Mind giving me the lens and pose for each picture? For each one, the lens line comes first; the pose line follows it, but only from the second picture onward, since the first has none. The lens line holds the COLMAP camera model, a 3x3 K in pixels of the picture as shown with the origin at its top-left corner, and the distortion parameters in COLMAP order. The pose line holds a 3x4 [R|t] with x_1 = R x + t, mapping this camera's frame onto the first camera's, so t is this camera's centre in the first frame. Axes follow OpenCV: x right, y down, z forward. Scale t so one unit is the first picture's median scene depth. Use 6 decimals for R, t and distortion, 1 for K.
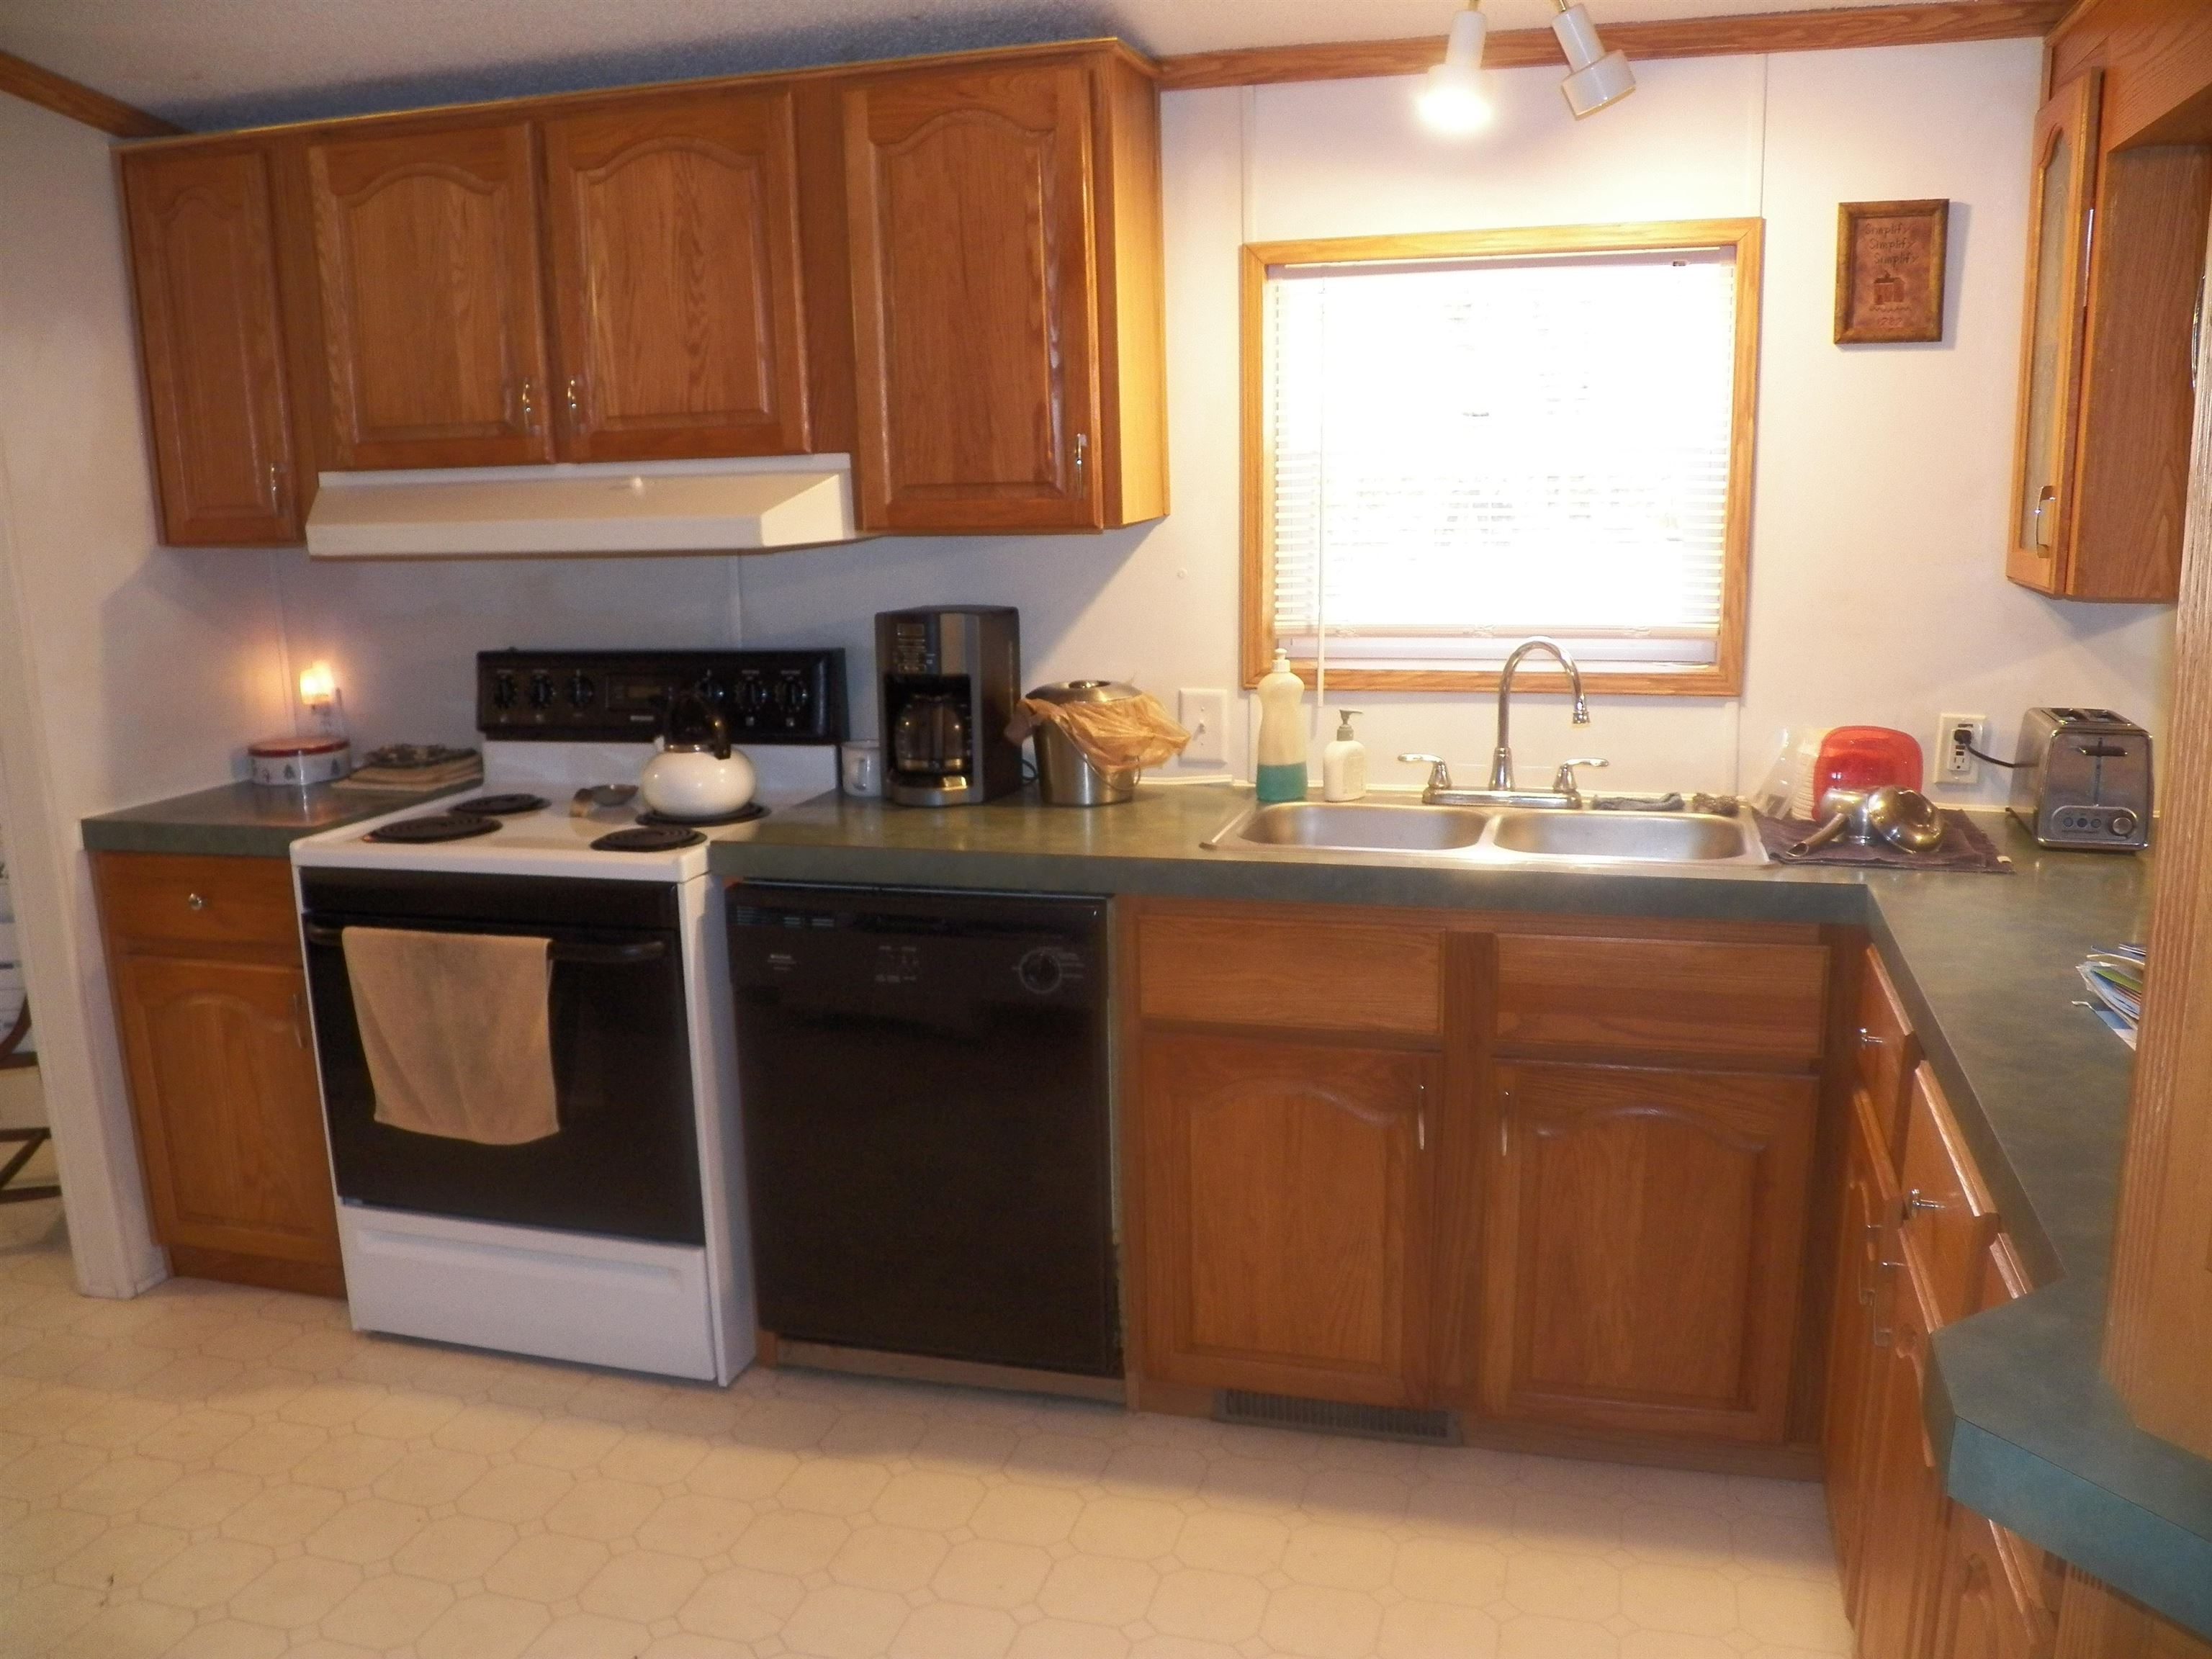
lens RADIAL K [[1805.2, 0, 1102.2], [0, 1805.2, 845.6], [0, 0, 1]] dist [-0.145578, 0.104509]
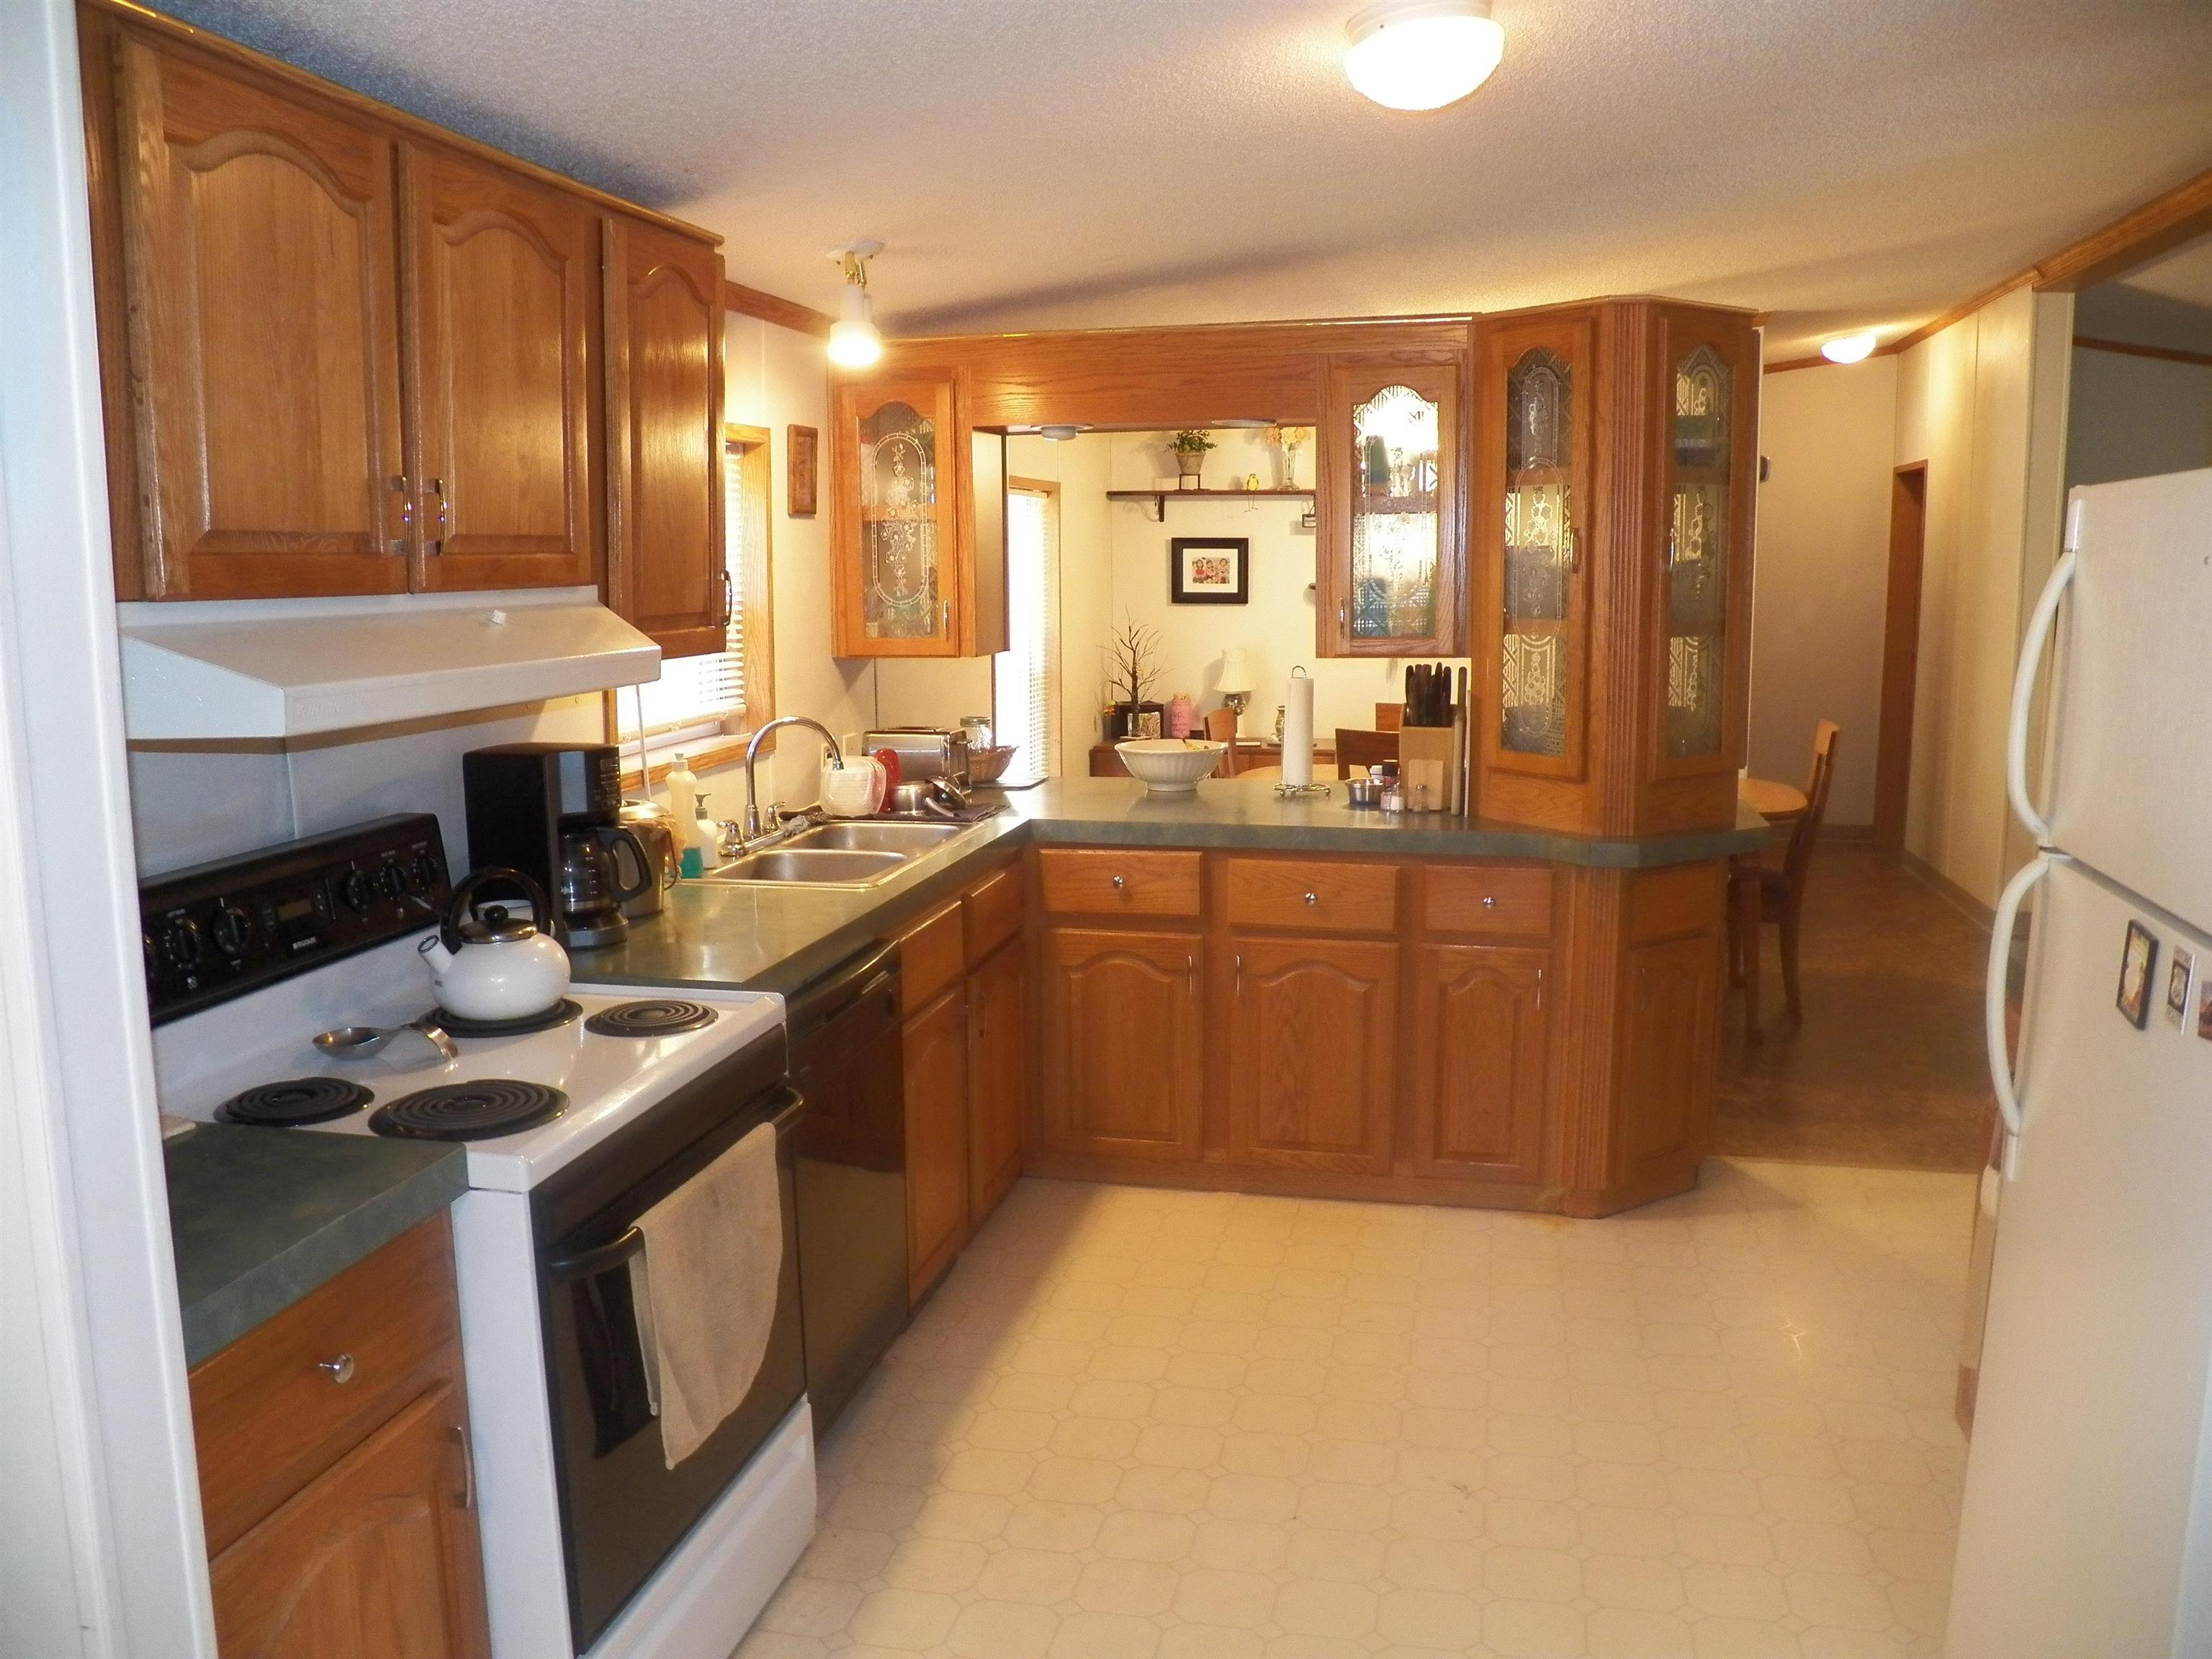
lens RADIAL K [[1805.2, 0, 1111.1], [0, 1805.2, 838.0], [0, 0, 1]] dist [-0.145578, 0.104509]
pose [[-0.069829, -0.132650, 0.988700, -1.101272], [0.215782, 0.965646, 0.144796, -0.163268], [-0.973942, 0.223454, -0.038807, 0.780699]]
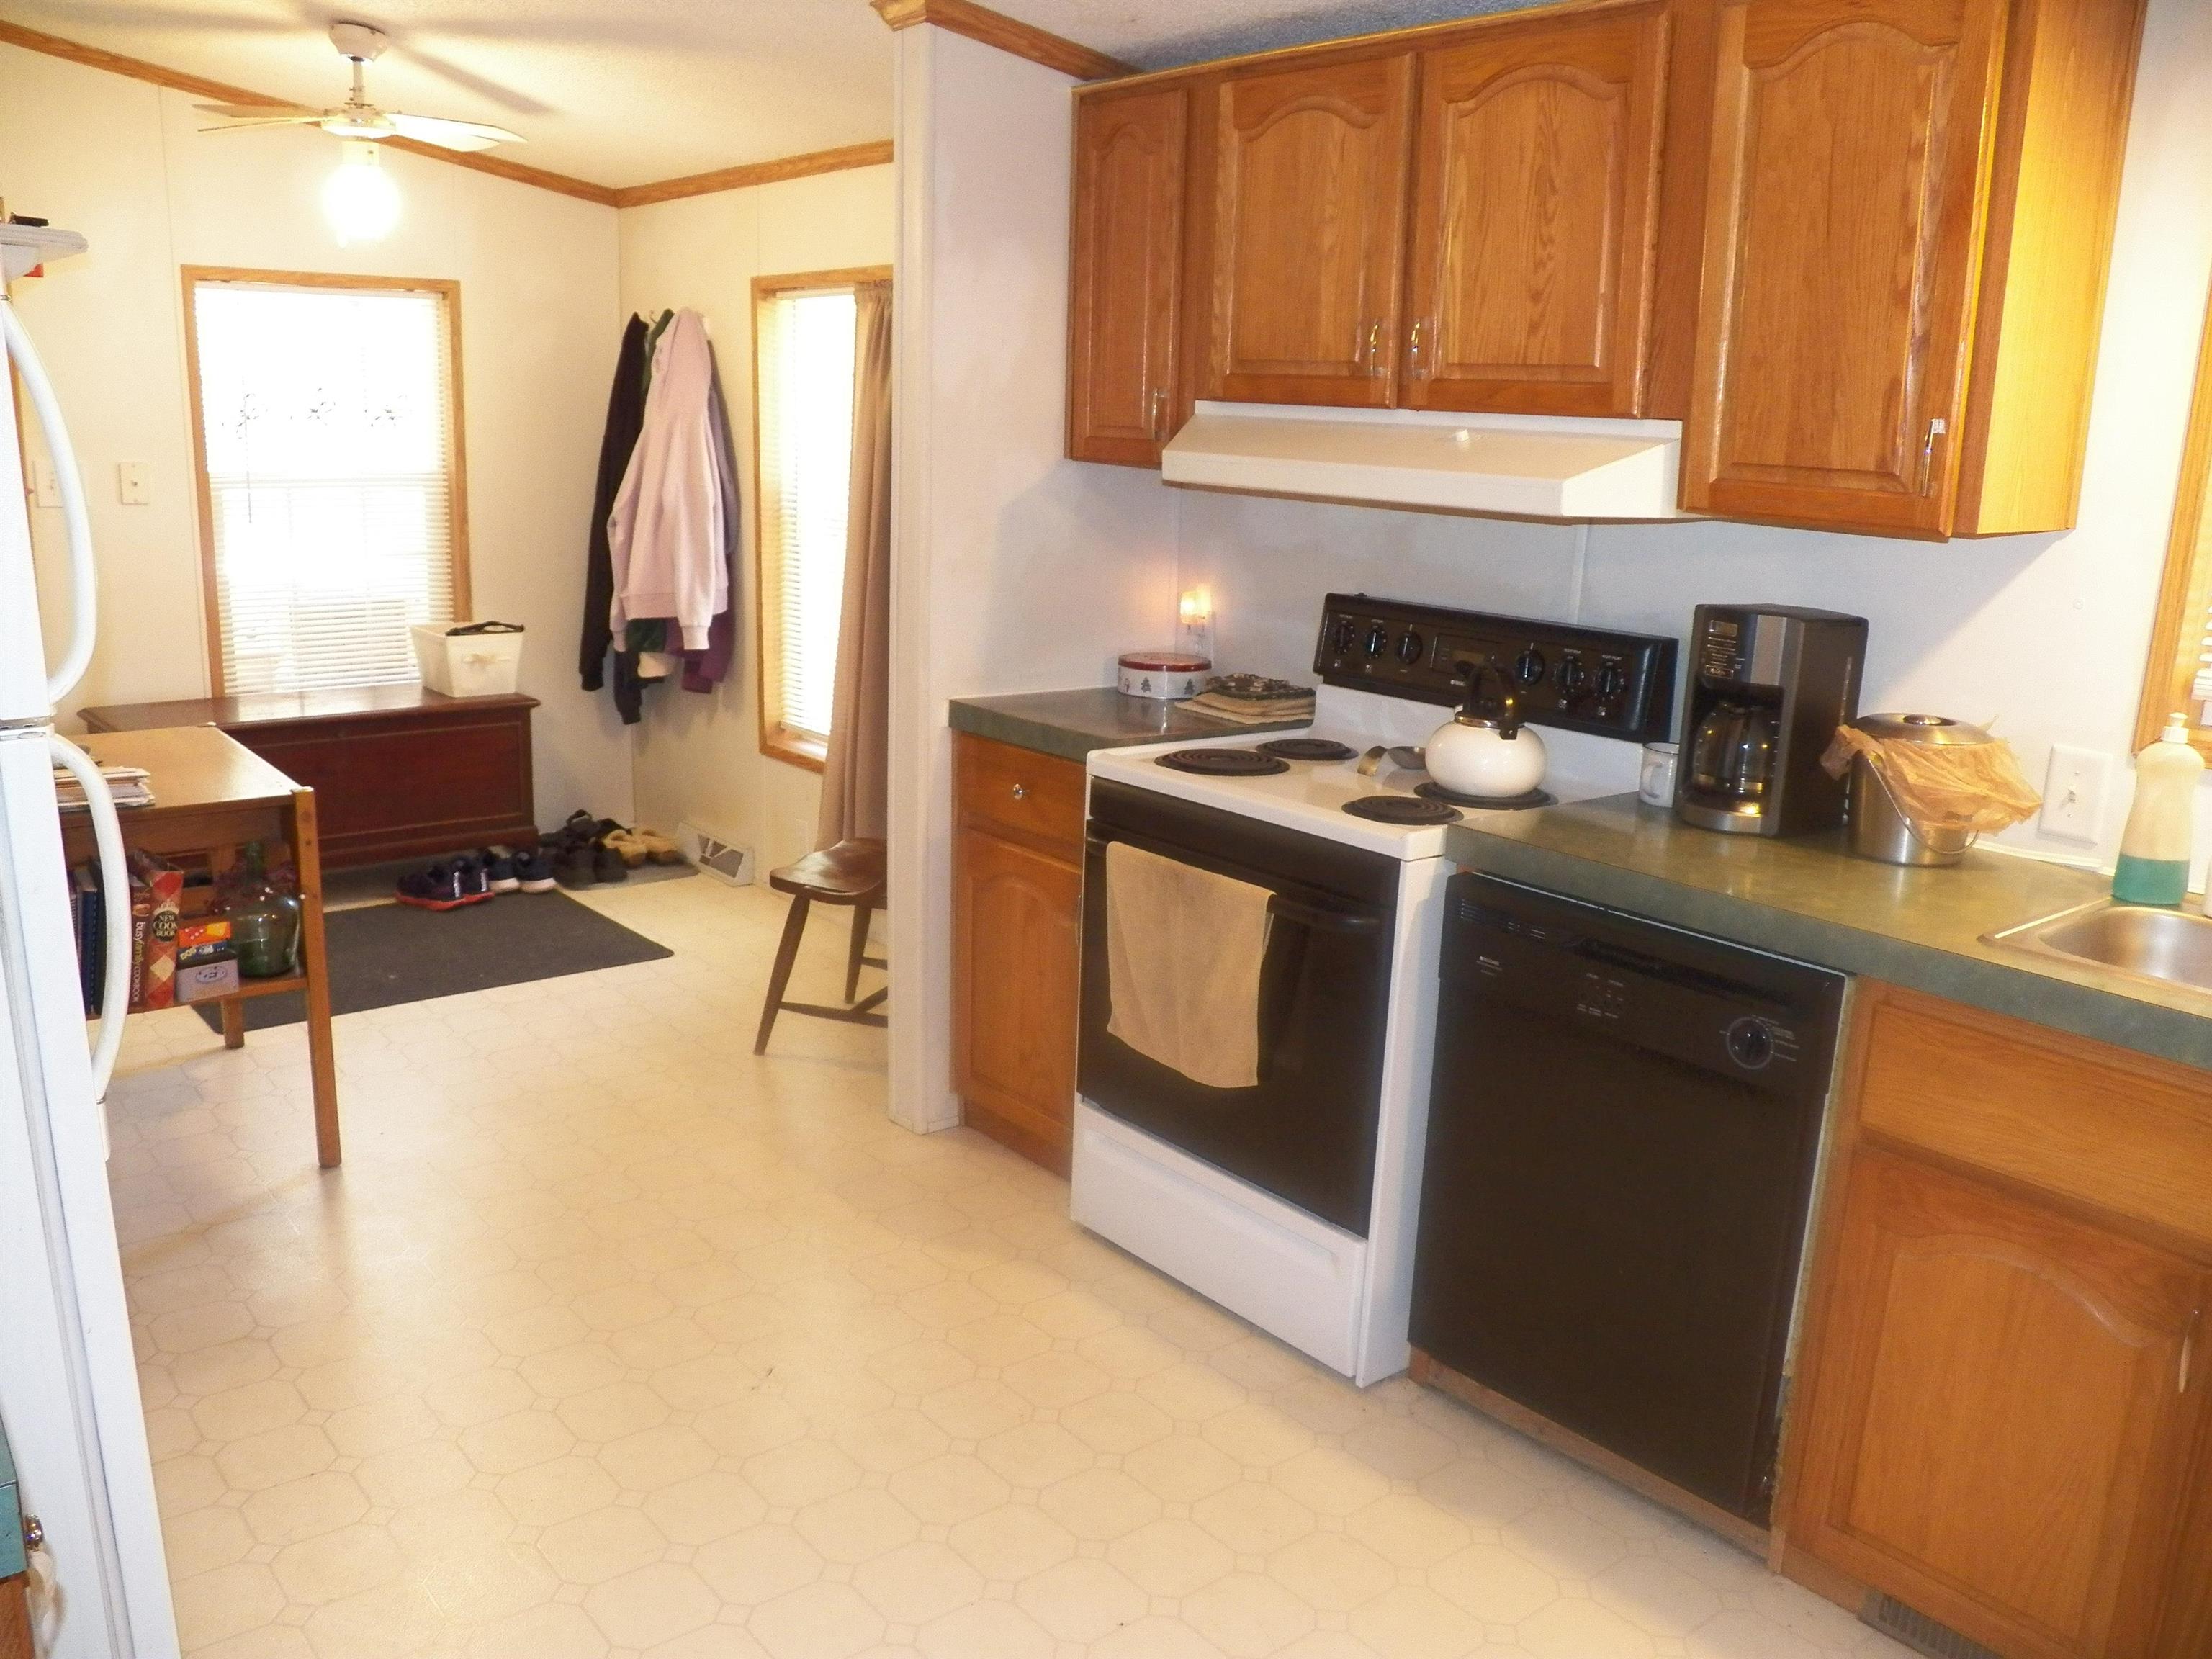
lens RADIAL K [[1805.2, 0, 1096.4], [0, 1805.2, 845.7], [0, 0, 1]] dist [-0.145578, 0.104509]
pose [[0.812690, 0.185044, -0.552534, 0.142678], [-0.171680, 0.982184, 0.076420, -0.029258], [0.556831, 0.032754, 0.829980, 0.115374]]
